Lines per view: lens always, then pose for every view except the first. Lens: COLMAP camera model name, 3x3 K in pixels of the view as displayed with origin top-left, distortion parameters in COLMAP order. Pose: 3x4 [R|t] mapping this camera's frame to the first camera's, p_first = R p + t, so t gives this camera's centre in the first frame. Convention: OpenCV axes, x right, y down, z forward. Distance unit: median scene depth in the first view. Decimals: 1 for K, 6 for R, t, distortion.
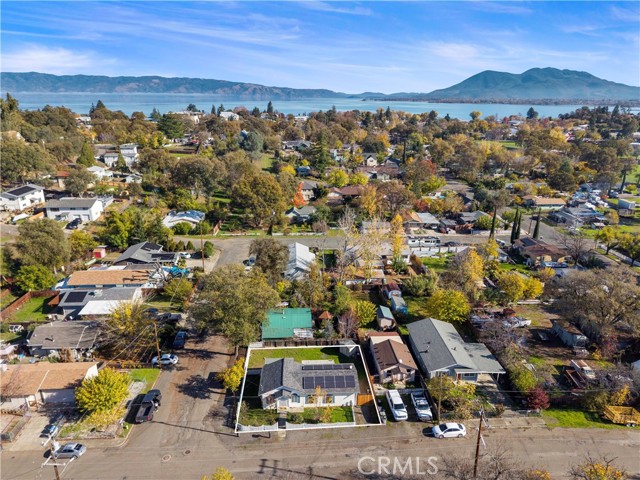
lens RADIAL K [[427.7, 0, 319.0], [0, 427.7, 239.5], [0, 0, 1]] dist [0.032631, -0.034812]
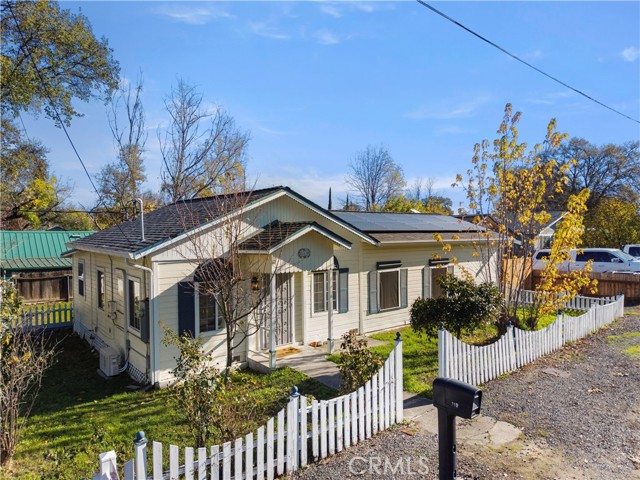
lens RADIAL K [[427.7, 0, 319.0], [0, 427.7, 239.5], [0, 0, 1]] dist [0.032631, -0.034812]
pose [[0.800577, -0.017353, 0.598978, -0.127244], [0.195660, 0.952364, -0.233923, 0.293105], [-0.566386, 0.304469, 0.765836, 0.634174]]
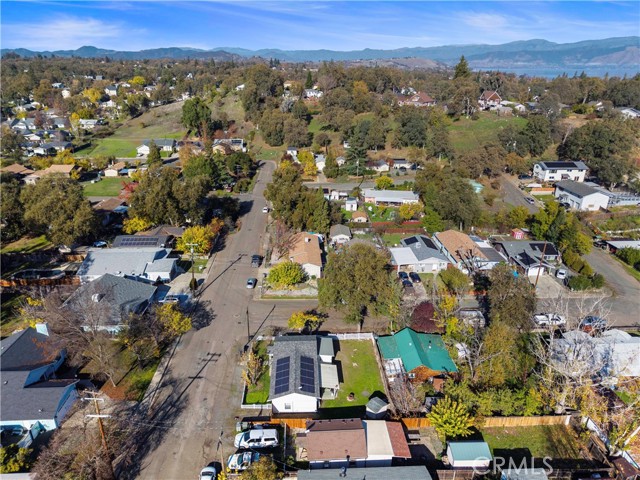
lens RADIAL K [[427.7, 0, 319.0], [0, 427.7, 239.5], [0, 0, 1]] dist [0.032631, -0.034812]
pose [[-0.003752, 0.372902, -0.927863, 0.615323], [-0.324037, 0.877352, 0.353912, -0.234422], [0.946037, 0.301990, 0.117542, 0.656410]]
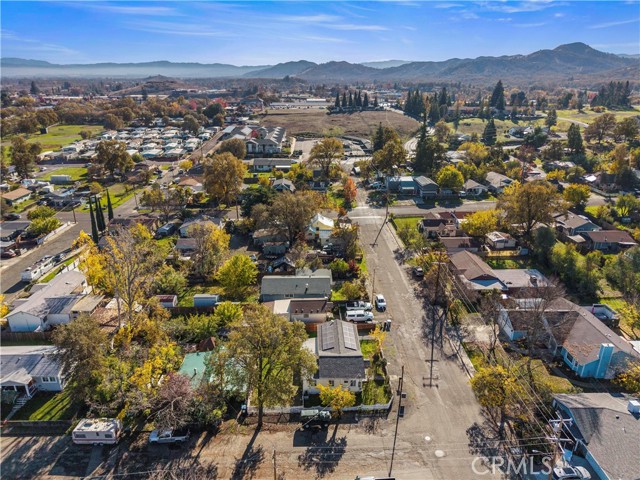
lens RADIAL K [[427.7, 0, 319.0], [0, 427.7, 239.5], [0, 0, 1]] dist [0.032631, -0.034812]
pose [[0.027923, -0.356794, 0.933766, -0.718983], [0.310352, 0.891062, 0.331196, -0.225291], [-0.950211, 0.280548, 0.135613, 0.640348]]
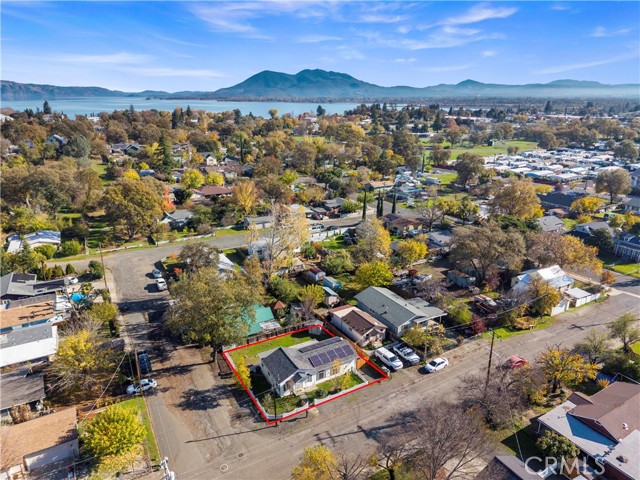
lens RADIAL K [[427.7, 0, 319.0], [0, 427.7, 239.5], [0, 0, 1]] dist [0.032631, -0.034812]
pose [[0.893619, -0.144687, 0.424865, -0.323781], [0.143455, 0.989035, 0.035084, -0.004691], [-0.425283, 0.029597, 0.904576, 0.007415]]
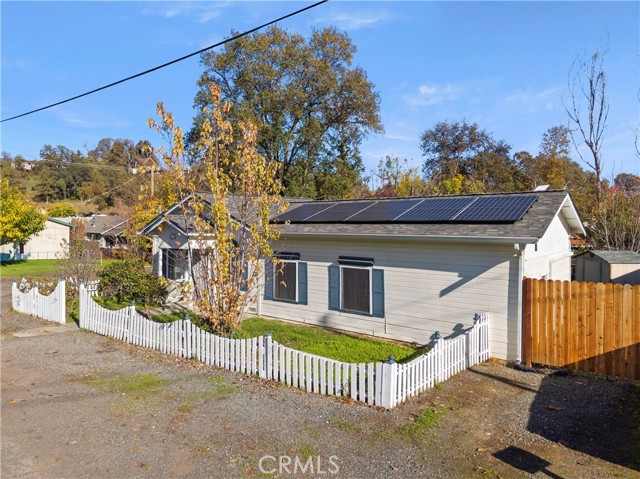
lens RADIAL K [[427.7, 0, 319.0], [0, 427.7, 239.0], [0, 0, 1]] dist [0.032631, -0.034812]
pose [[0.757030, 0.019186, -0.653098, 0.096985], [-0.203005, 0.957005, -0.207196, 0.294325], [0.621043, 0.289436, 0.728377, 0.634439]]
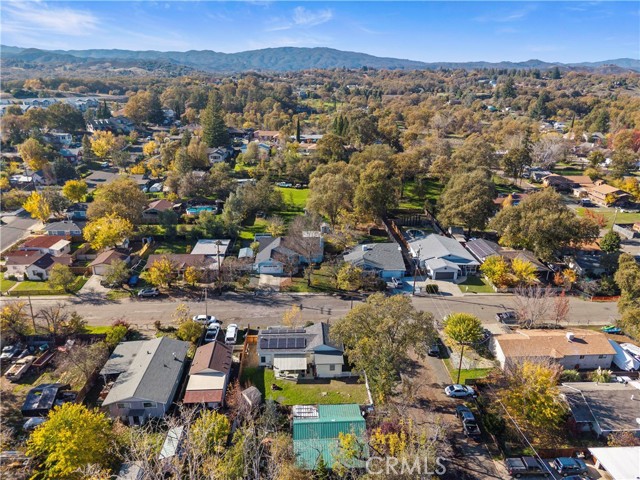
lens RADIAL K [[427.7, 0, 319.0], [0, 427.7, 239.5], [0, 0, 1]] dist [0.032631, -0.034812]
pose [[-0.999891, -0.014715, 0.001089, -0.054672], [-0.010735, 0.776173, 0.630429, -0.466912], [-0.010122, 0.630348, -0.776246, 1.328794]]
